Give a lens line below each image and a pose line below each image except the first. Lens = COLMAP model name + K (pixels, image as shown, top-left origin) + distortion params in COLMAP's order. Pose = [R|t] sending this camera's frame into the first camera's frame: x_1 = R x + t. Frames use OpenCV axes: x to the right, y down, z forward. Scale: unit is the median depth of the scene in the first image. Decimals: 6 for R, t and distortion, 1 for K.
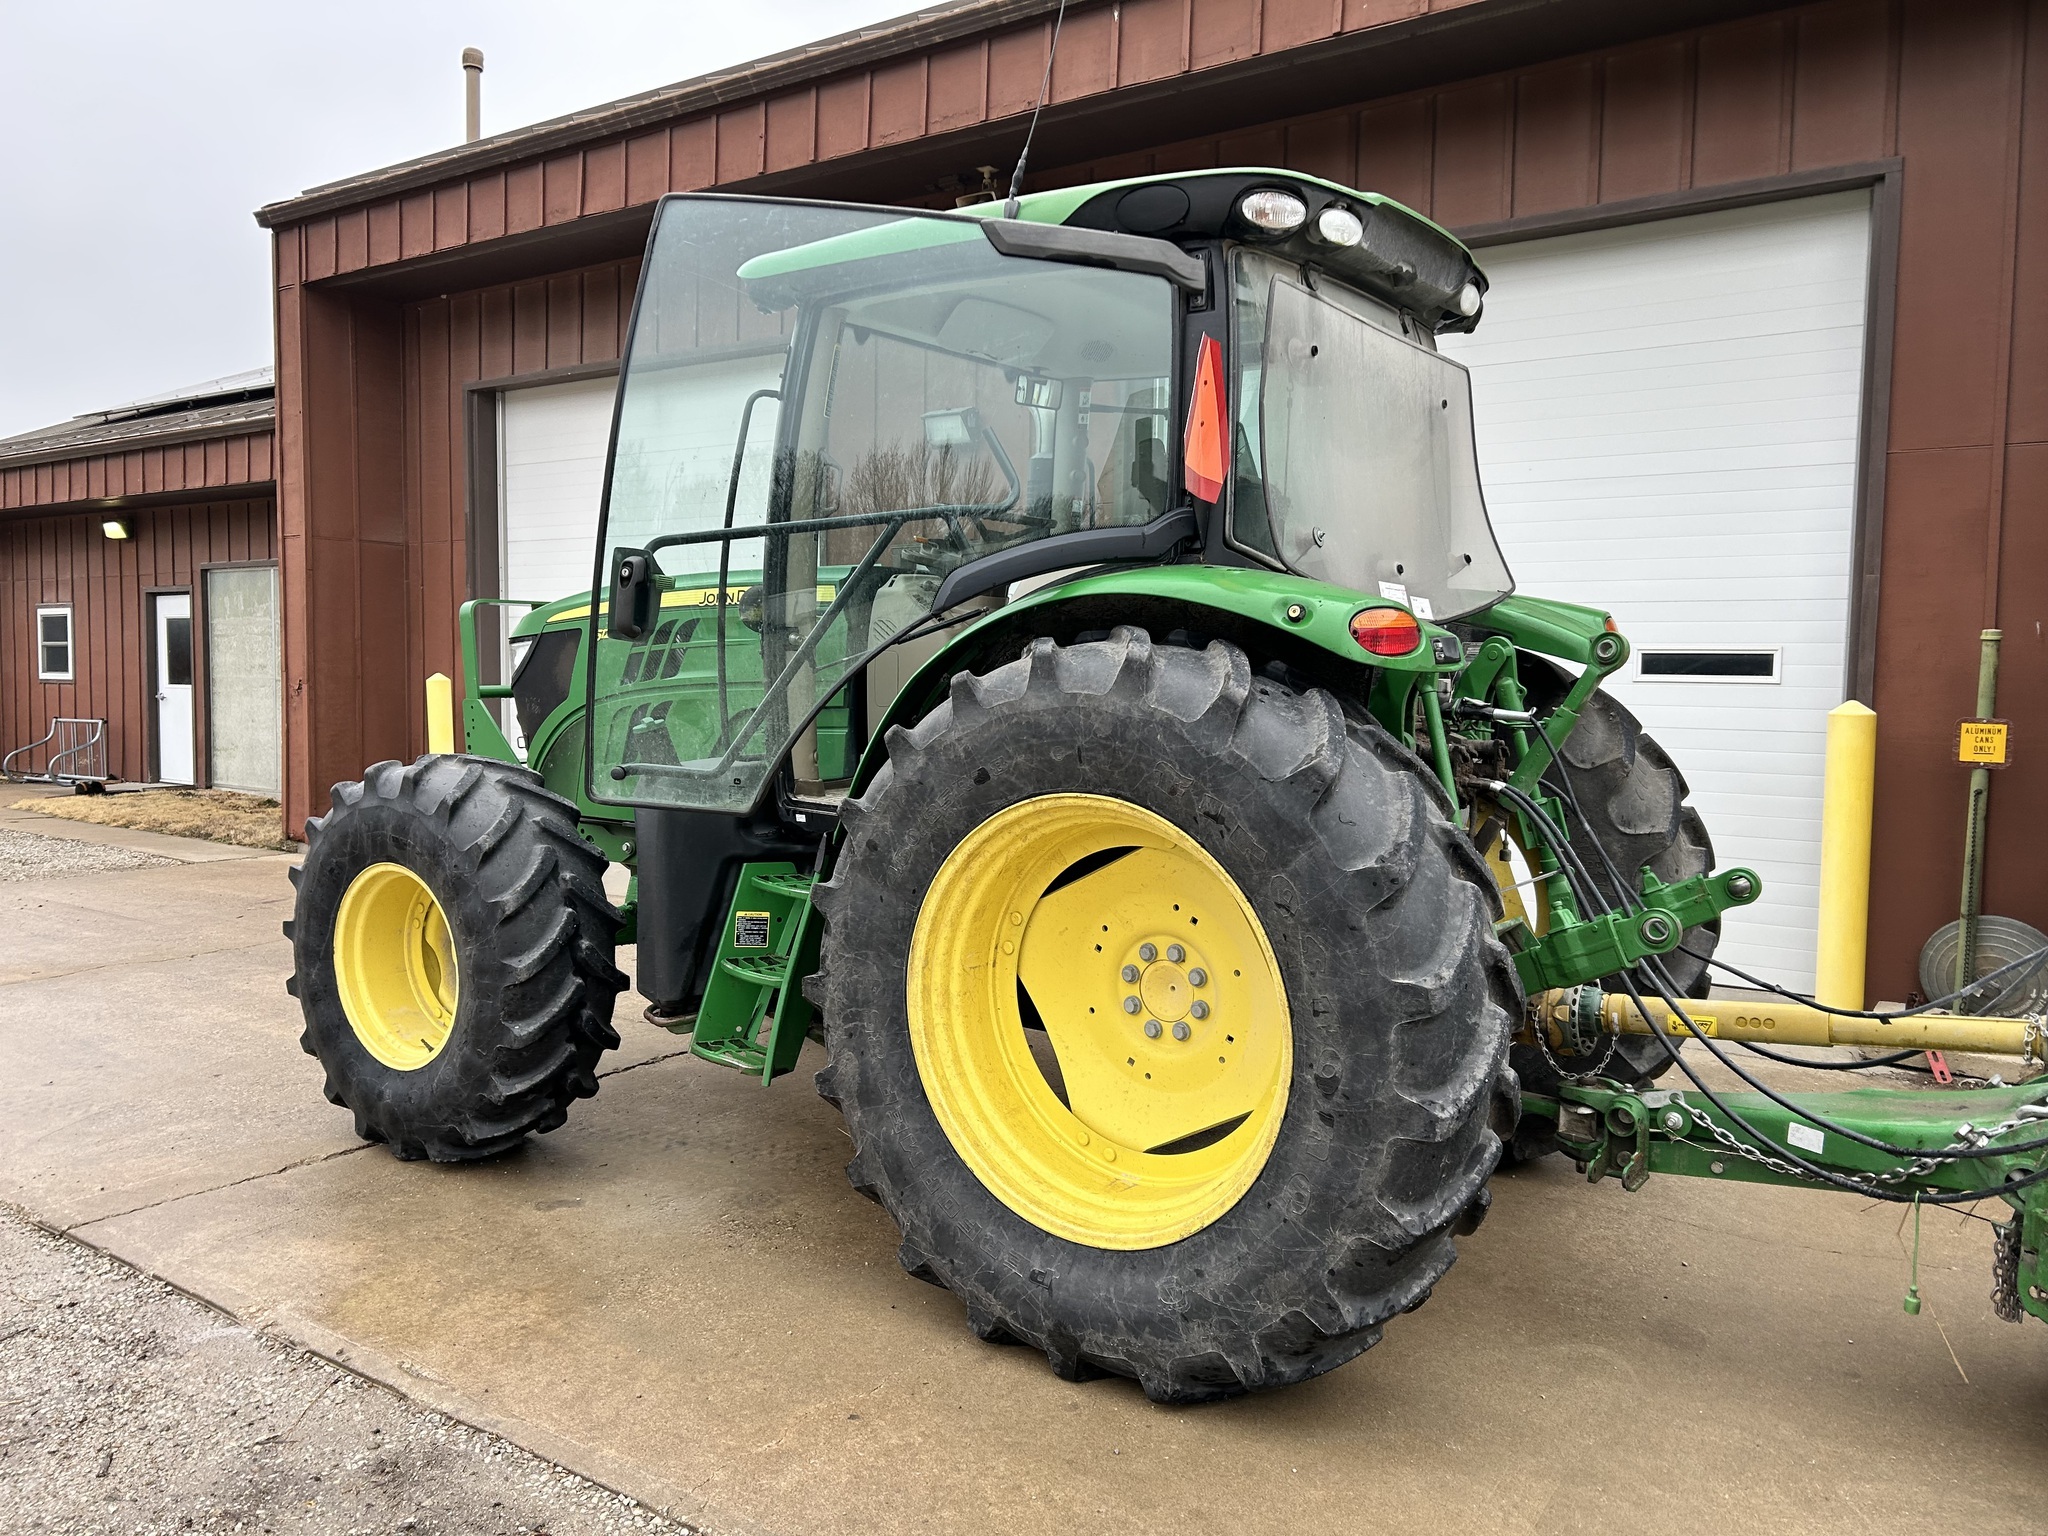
lens RADIAL K [[1539.3, 0, 1011.6], [0, 1539.3, 743.7], [0, 0, 1]] dist [0.052256, -0.054459]
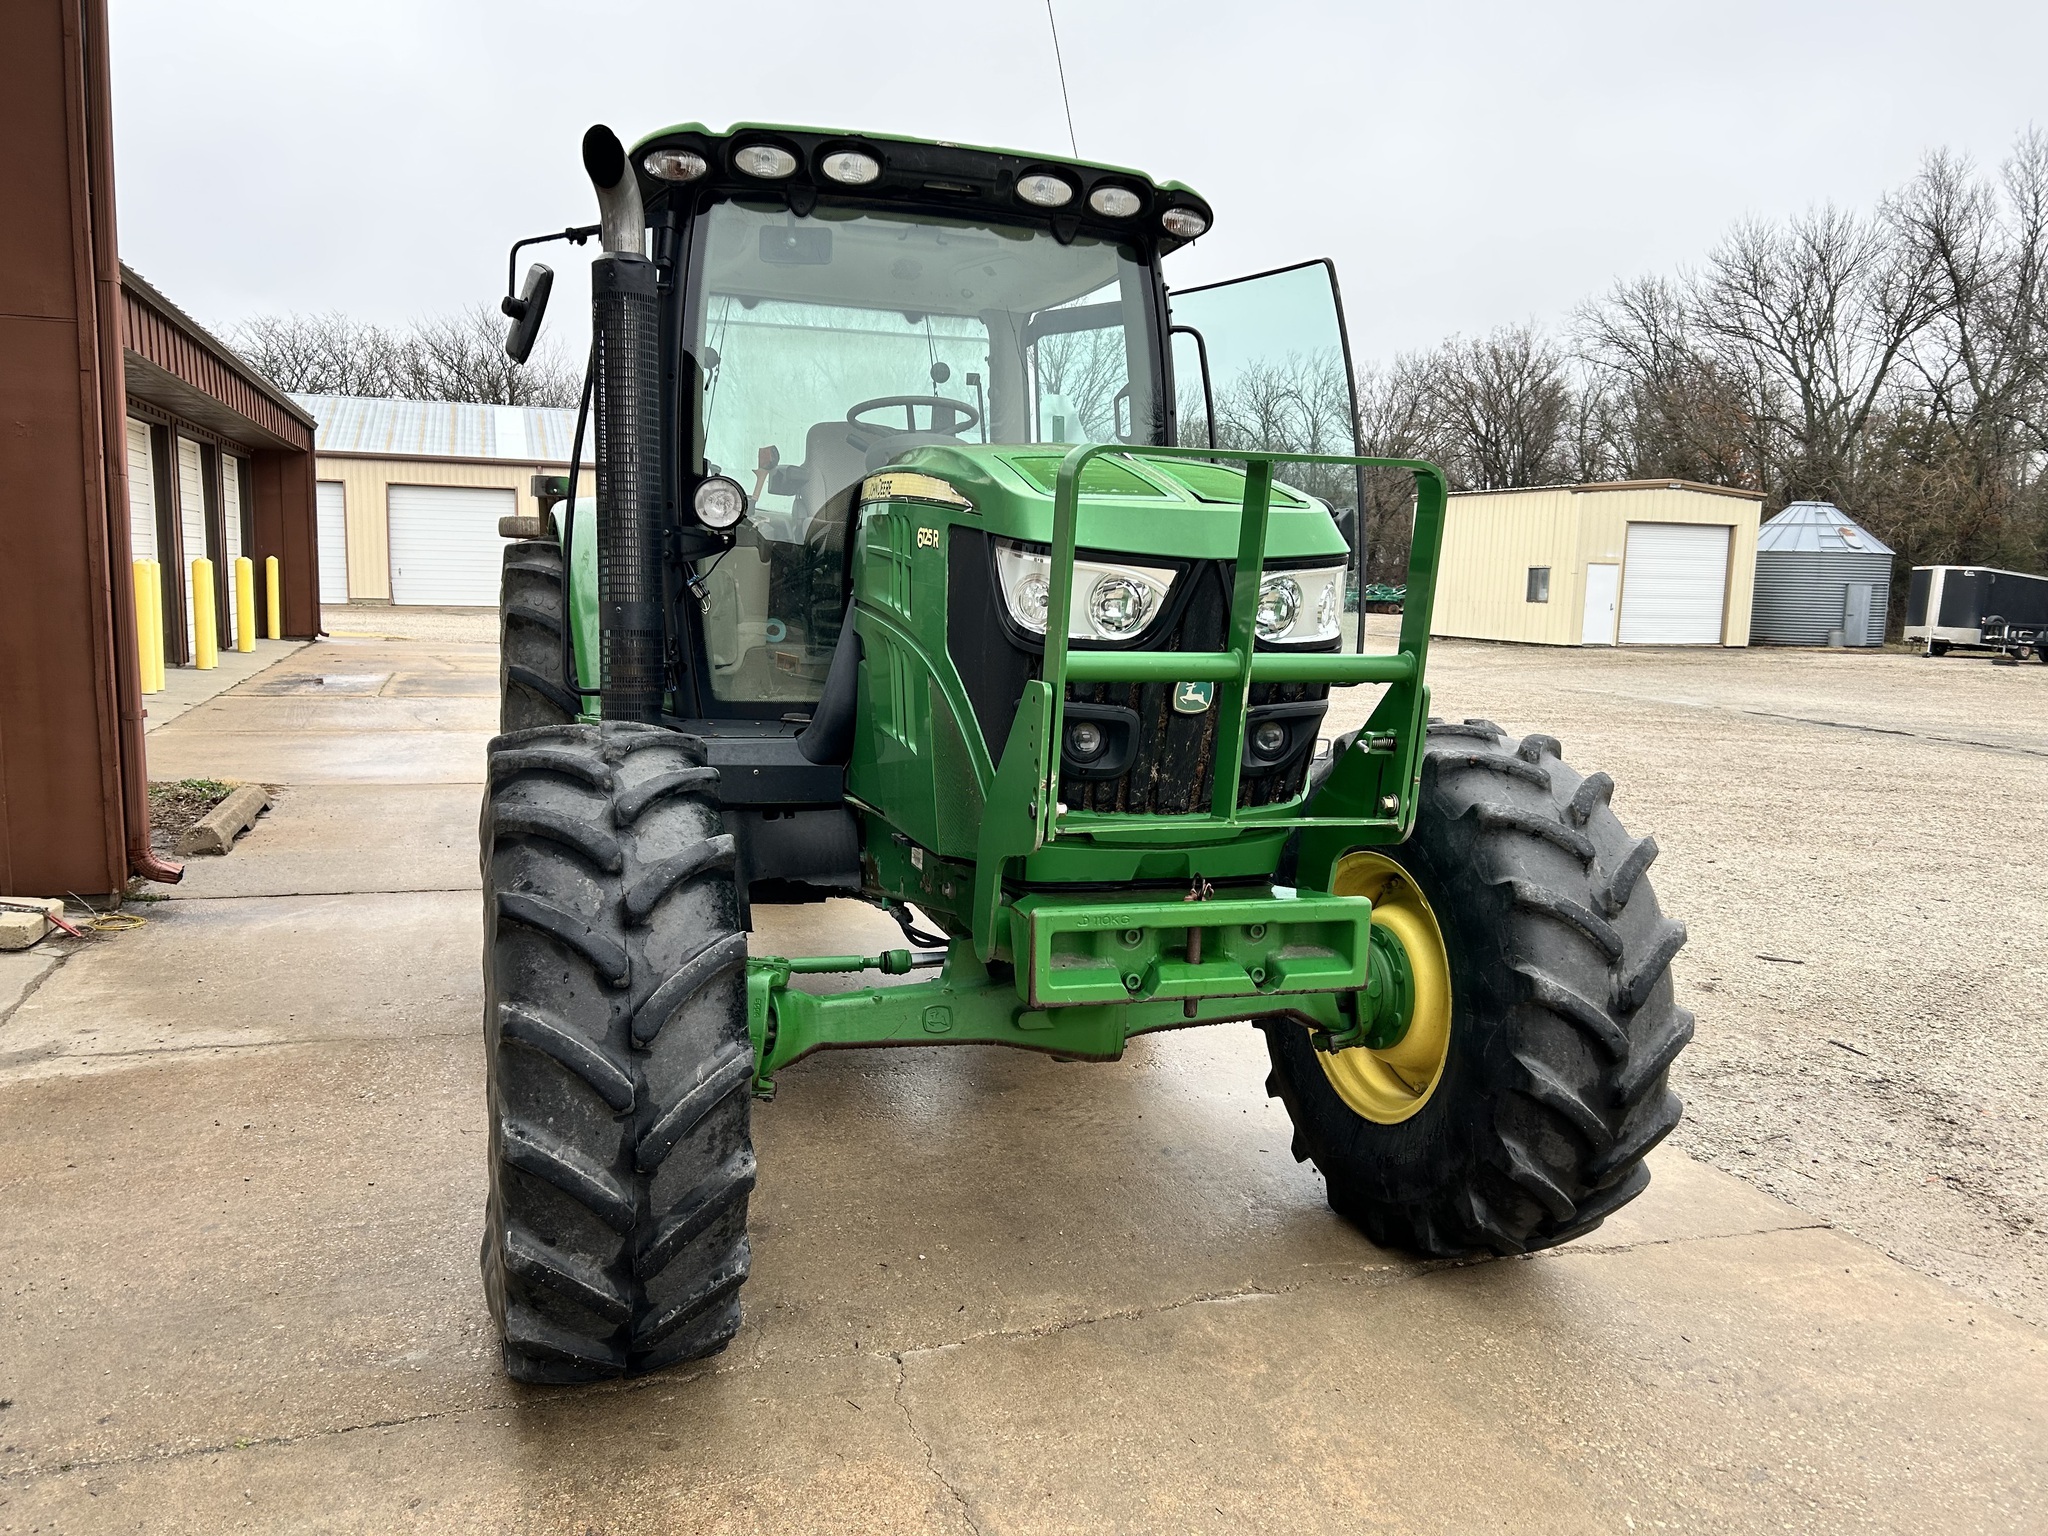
lens RADIAL K [[1539.3, 0, 1020.8], [0, 1539.3, 769.3], [0, 0, 1]] dist [0.052256, -0.054459]
pose [[-0.814894, -0.104923, 0.570034, -0.844986], [-0.003202, 0.984279, 0.176593, -0.138388], [-0.579601, 0.142079, -0.802419, 2.349615]]
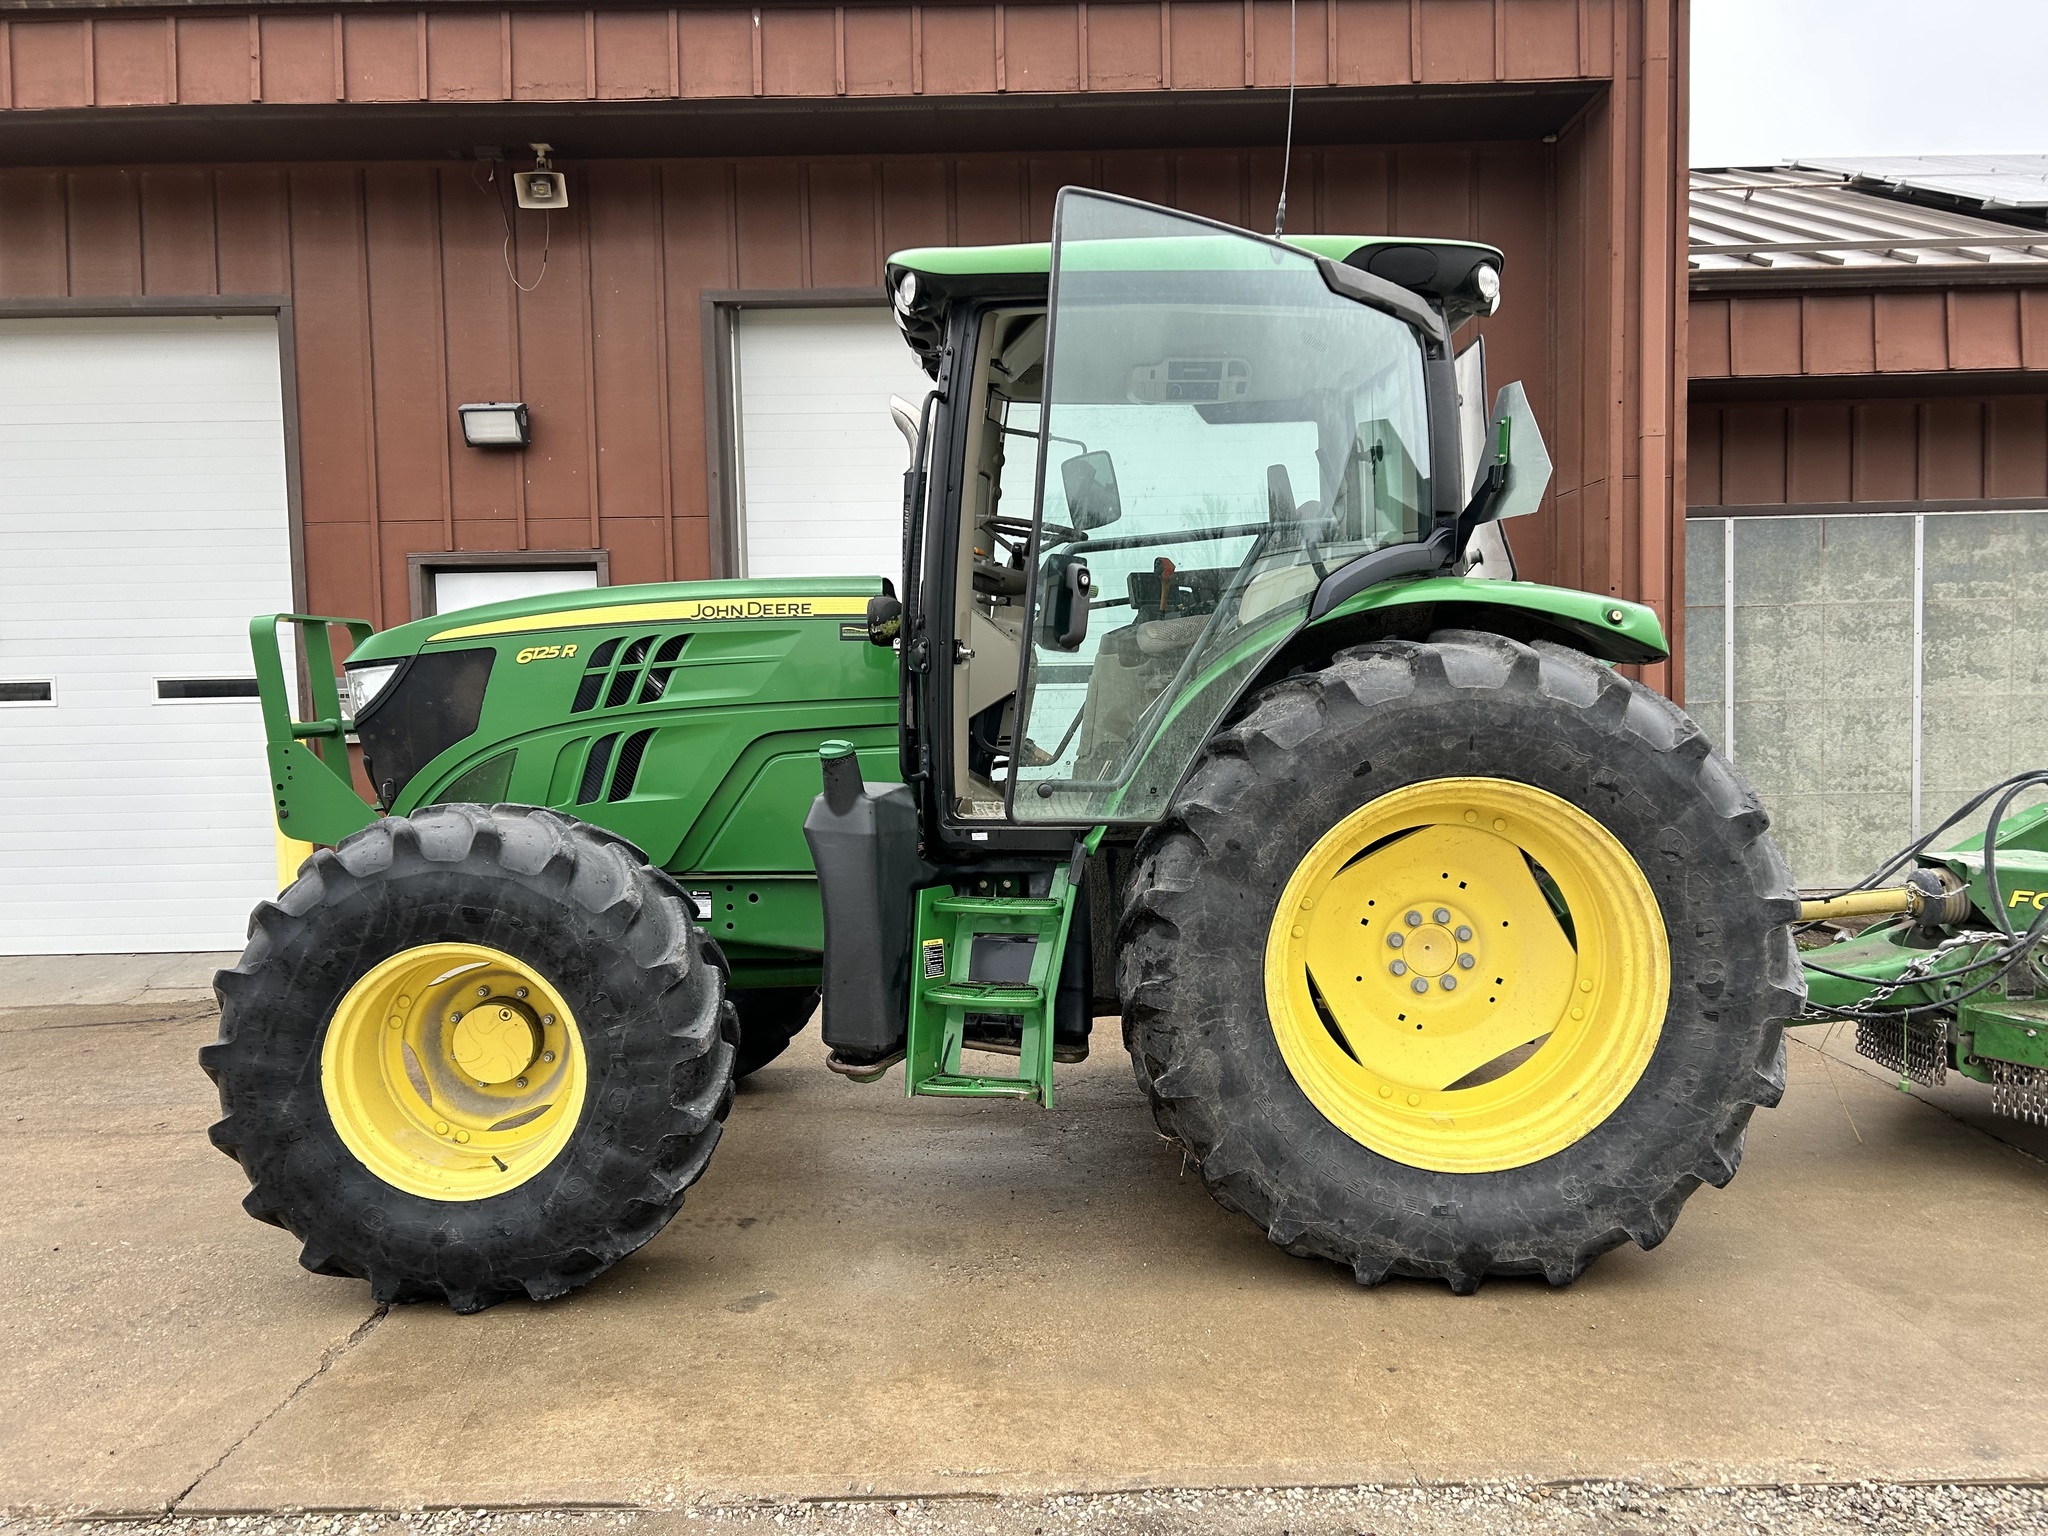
lens RADIAL K [[1539.3, 0, 1034.8], [0, 1539.3, 762.8], [0, 0, 1]] dist [0.052256, -0.054459]
pose [[0.813905, -0.055288, 0.578361, -0.802974], [0.058205, 0.998213, 0.013513, -0.011026], [-0.578074, 0.022665, 0.815669, 0.232419]]
